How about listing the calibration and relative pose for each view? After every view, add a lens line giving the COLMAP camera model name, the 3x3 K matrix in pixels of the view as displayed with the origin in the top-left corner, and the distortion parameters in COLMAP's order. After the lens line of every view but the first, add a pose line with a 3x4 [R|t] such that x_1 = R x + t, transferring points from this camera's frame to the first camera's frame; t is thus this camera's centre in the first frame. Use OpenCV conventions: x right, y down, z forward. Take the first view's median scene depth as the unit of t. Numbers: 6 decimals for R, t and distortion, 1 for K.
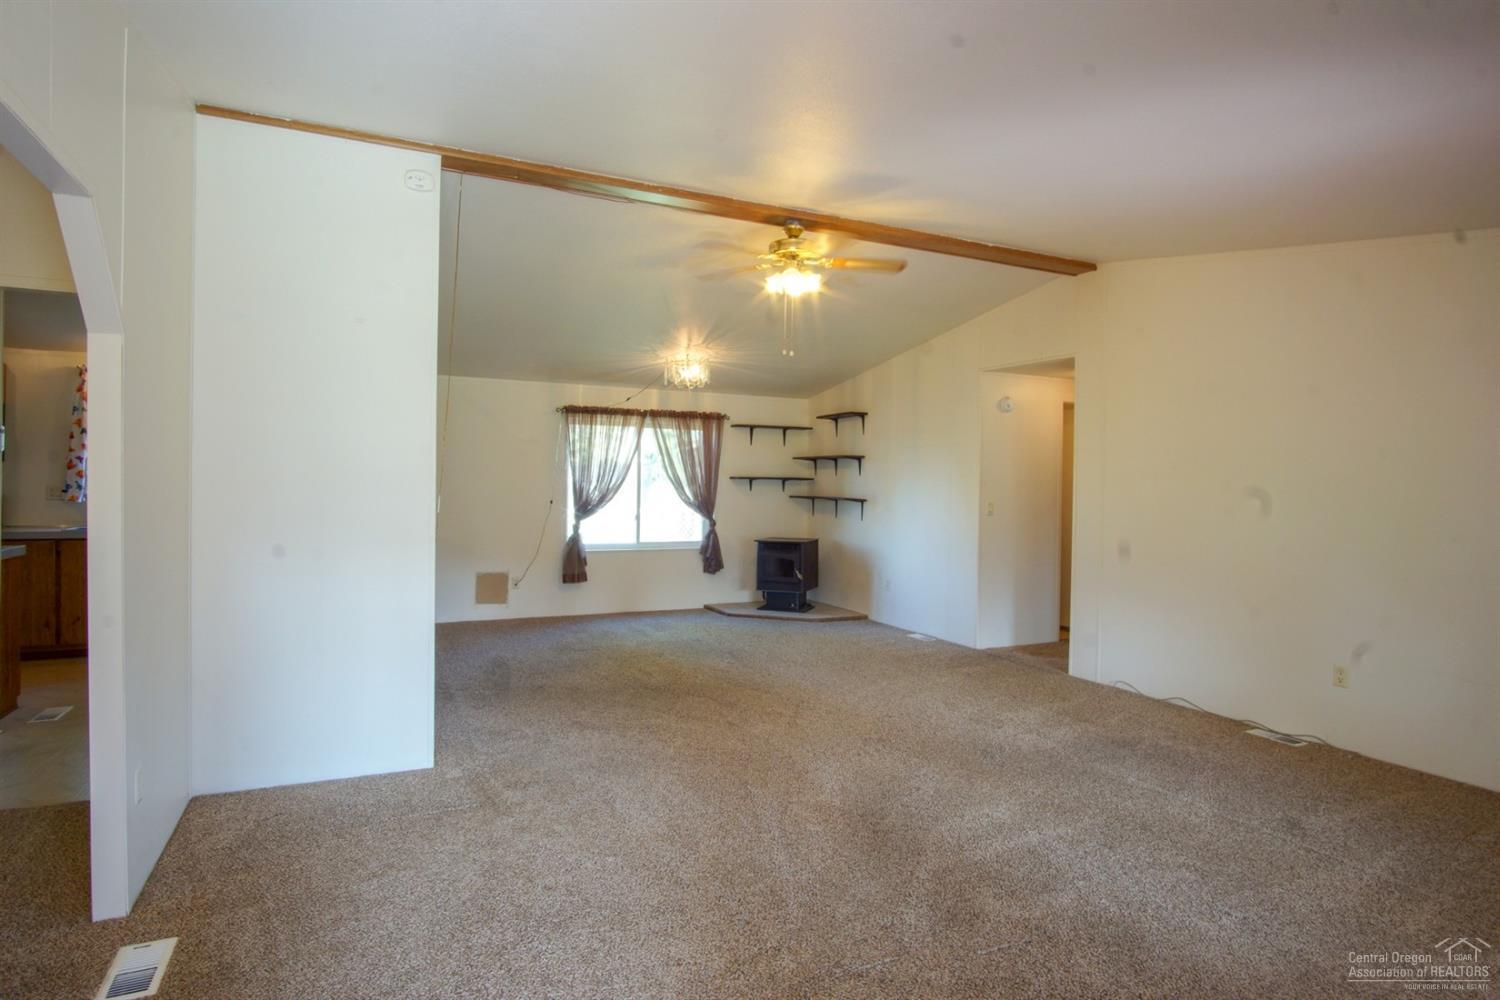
lens RADIAL K [[798.5, 0, 740.7], [0, 798.5, 492.5], [0, 0, 1]] dist [-0.022083, 0.000887]
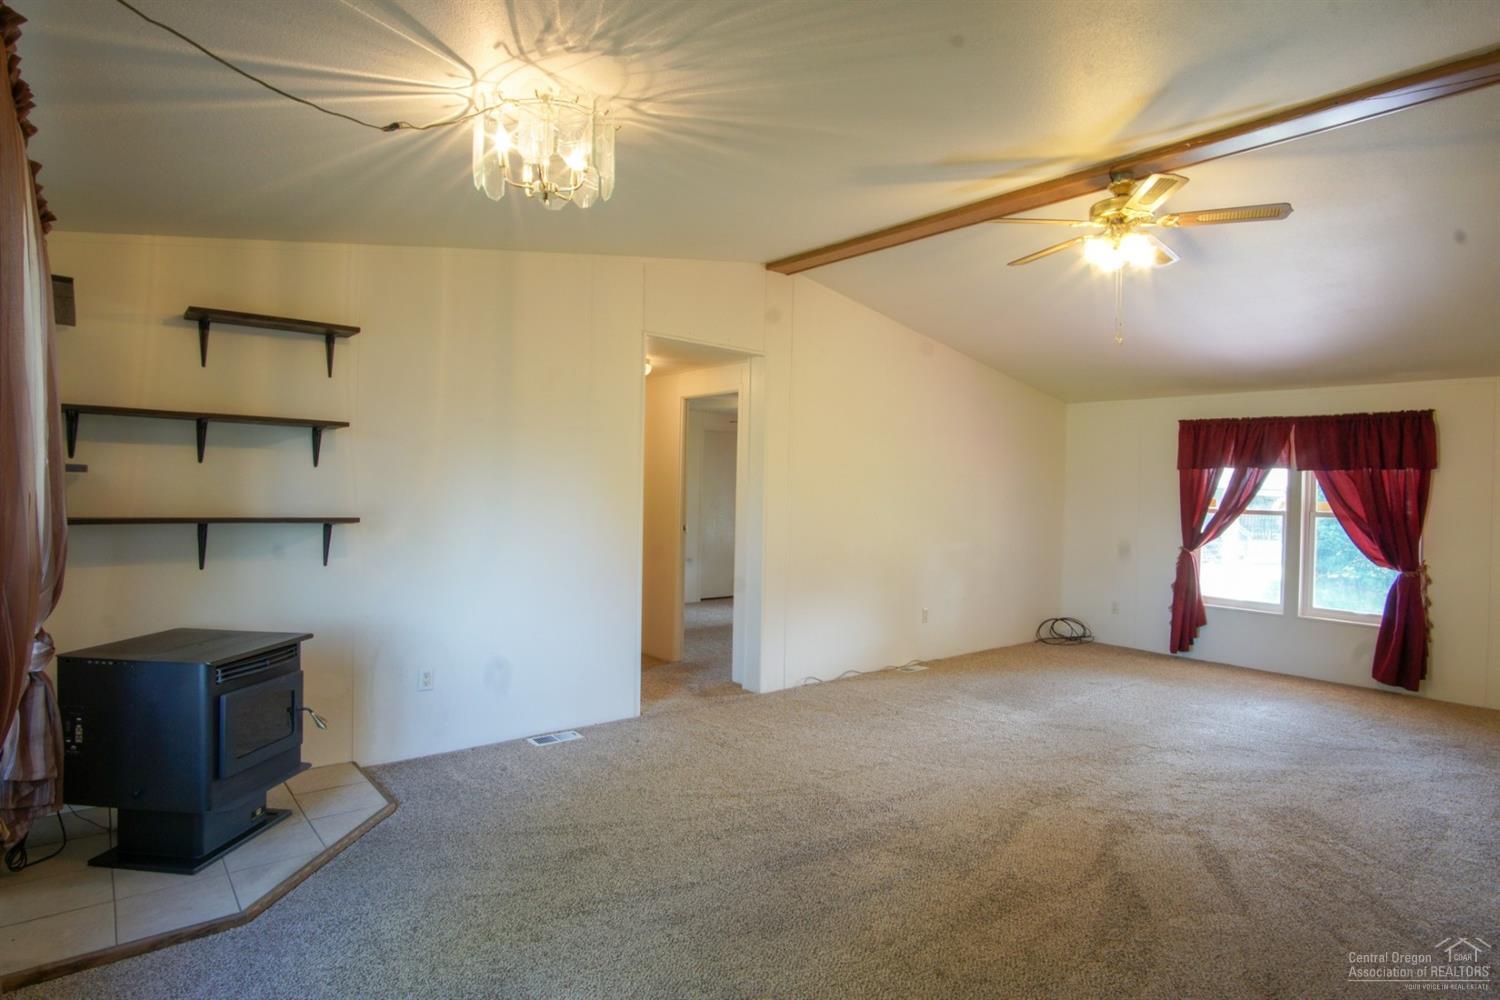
lens RADIAL K [[798.5, 0, 740.7], [0, 798.5, 492.5], [0, 0, 1]] dist [-0.022083, 0.000887]
pose [[-0.245003, -0.018593, 0.969344, -0.354648], [-0.013484, 0.999785, 0.015768, -0.017443], [-0.969429, -0.009207, -0.245201, 0.896604]]
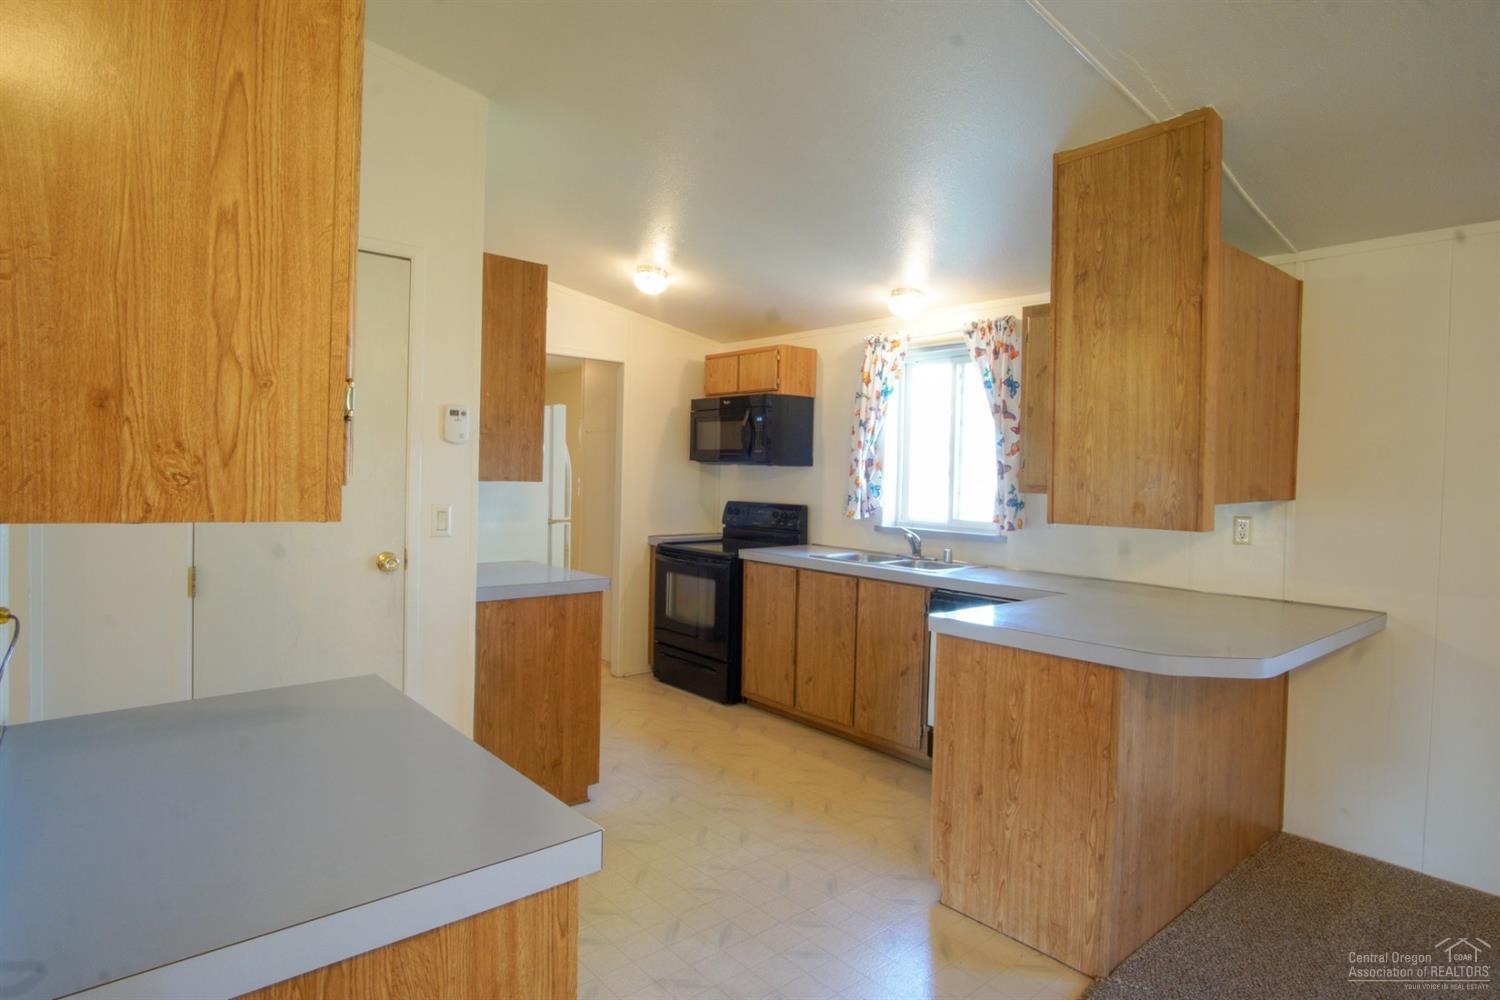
lens RADIAL K [[798.5, 0, 740.7], [0, 798.5, 492.5], [0, 0, 1]] dist [-0.022083, 0.000887]
pose [[0.264873, 0.015089, -0.964165, -0.105111], [-0.033966, 0.999403, 0.006310, -0.011061], [0.963685, 0.031077, 0.265227, 0.532915]]
